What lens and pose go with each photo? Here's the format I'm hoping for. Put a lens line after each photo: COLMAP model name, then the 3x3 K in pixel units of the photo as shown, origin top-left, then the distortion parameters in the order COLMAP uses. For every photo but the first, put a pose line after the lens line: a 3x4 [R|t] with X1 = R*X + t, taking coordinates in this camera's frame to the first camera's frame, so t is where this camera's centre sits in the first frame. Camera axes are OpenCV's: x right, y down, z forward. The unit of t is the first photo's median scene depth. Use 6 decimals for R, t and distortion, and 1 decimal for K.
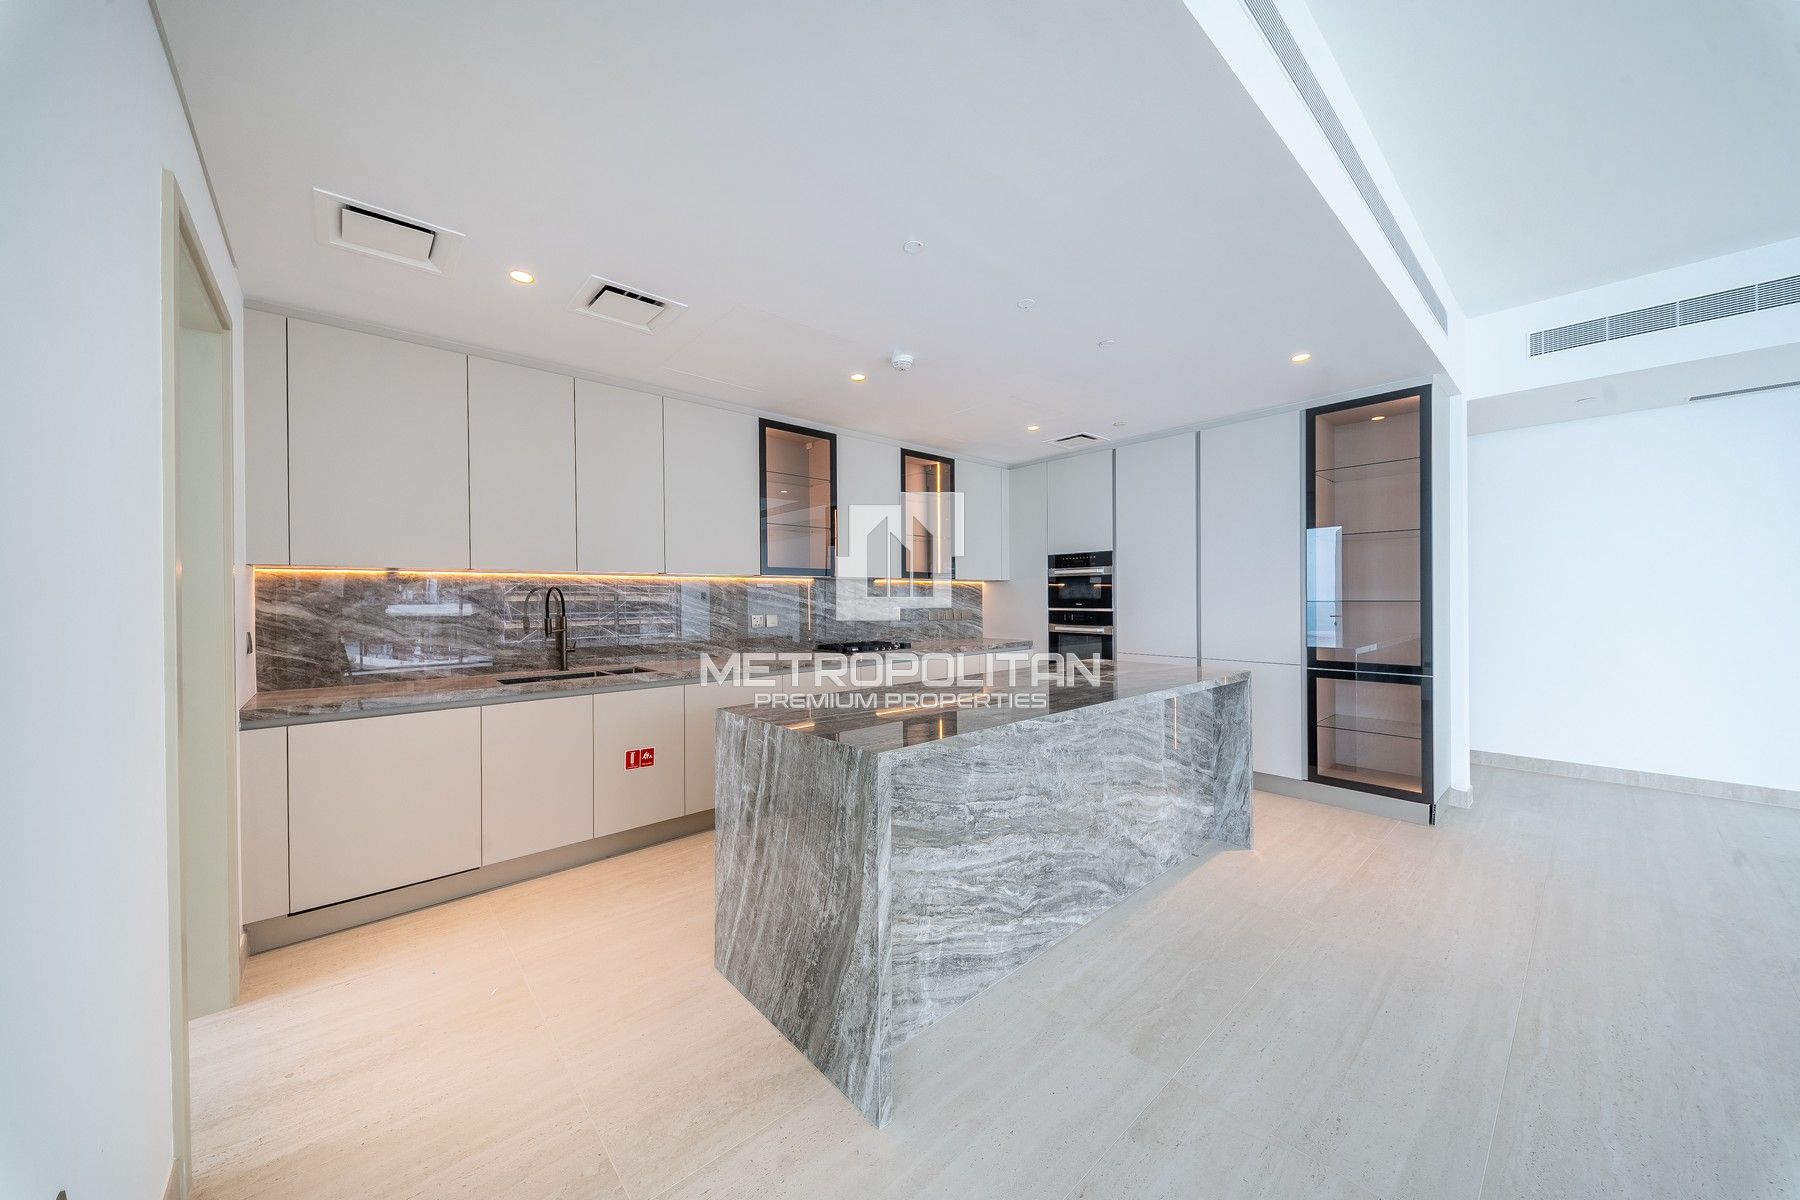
lens RADIAL K [[613.8, 0, 900.0], [0, 613.8, 600.0], [0, 0, 1]] dist [0.023970, 0.000005]
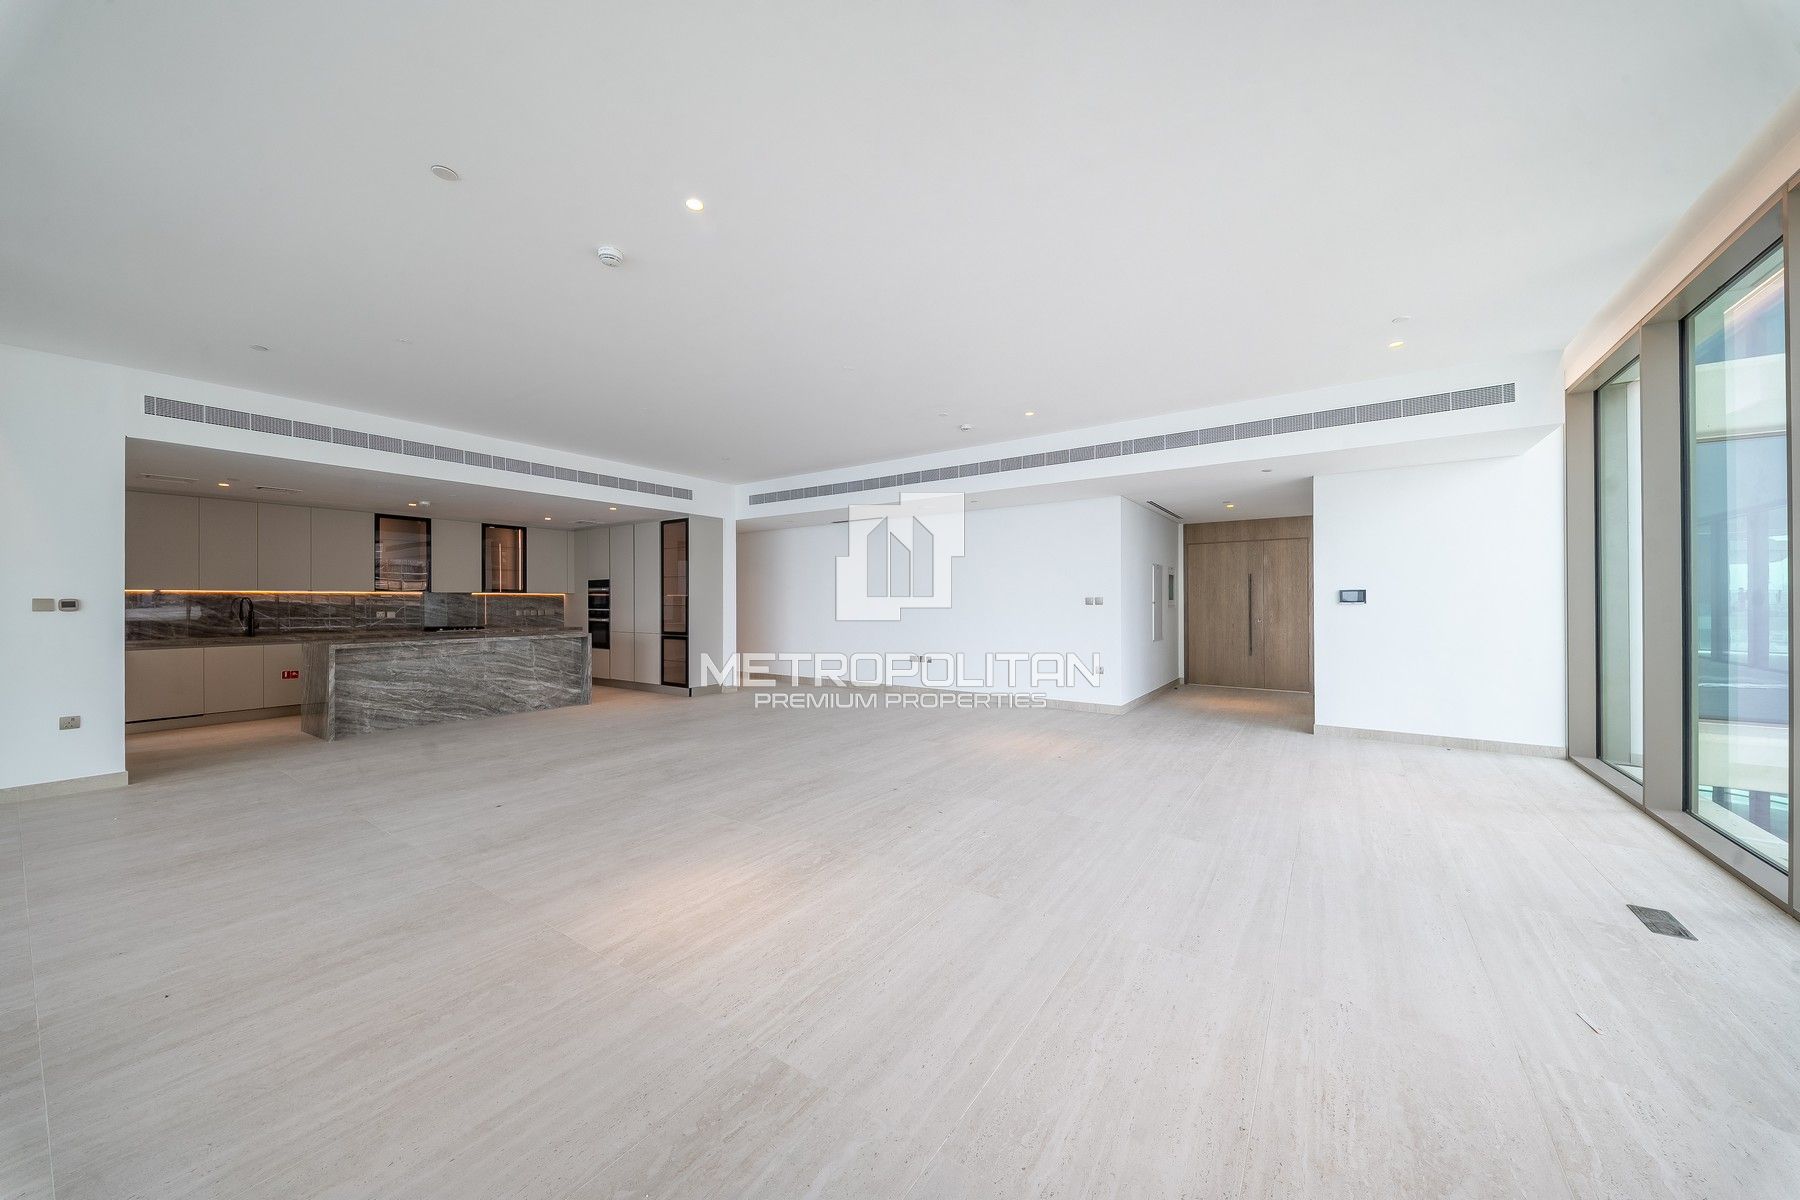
lens RADIAL K [[622.8, 0, 914.2], [0, 622.8, 600.3], [0, 0, 1]] dist [-0.000192, -0.000102]
pose [[0.969703, 0.006256, 0.244208, 1.109316], [-0.004710, 0.999965, -0.006916, -0.006284], [-0.244243, 0.005556, 0.969698, -1.584734]]
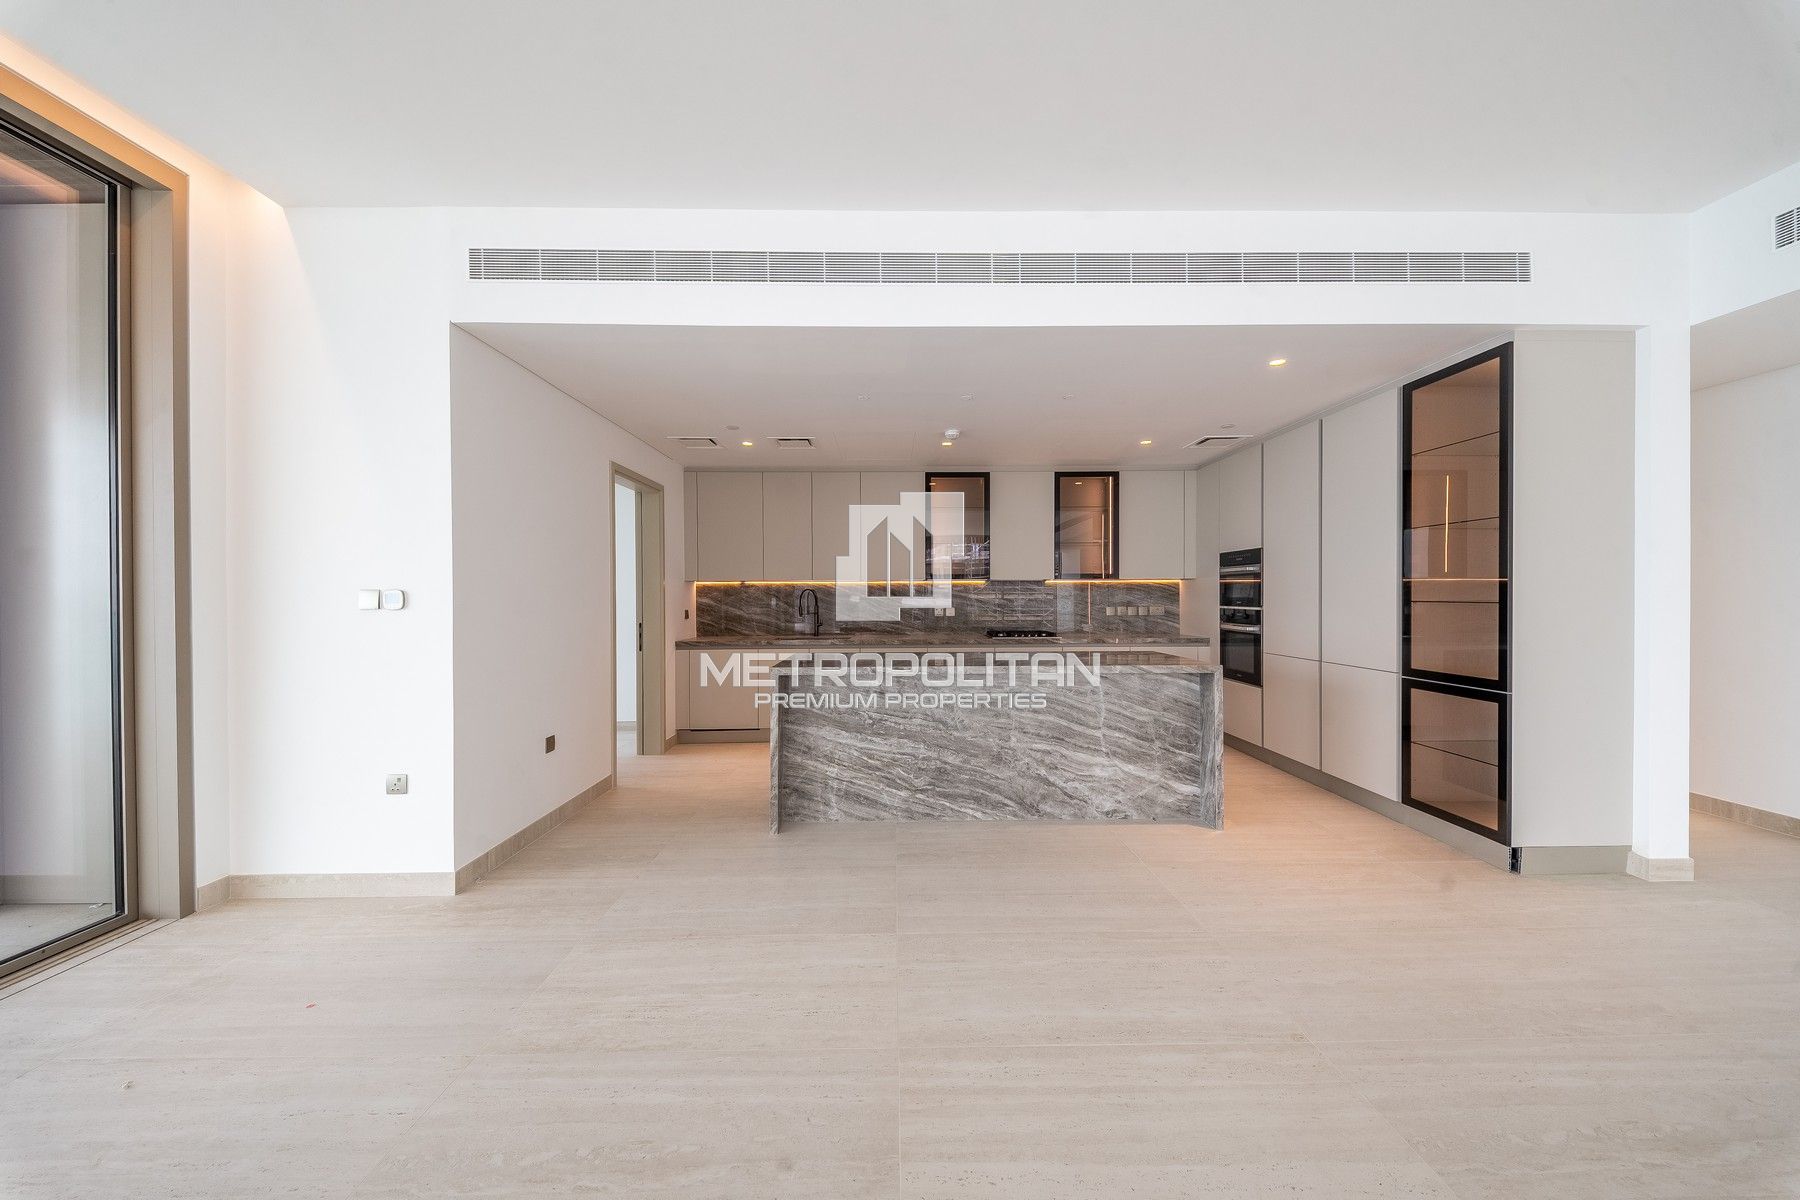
lens RADIAL K [[627.8, 0, 900.0], [0, 627.8, 600.0], [0, 0, 1]] dist [0.012886, -0.000075]
pose [[0.754546, 0.008448, -0.656192, 0.789837], [-0.003841, 0.999957, 0.008457, -0.005594], [0.656235, -0.003861, 0.754546, -0.176694]]
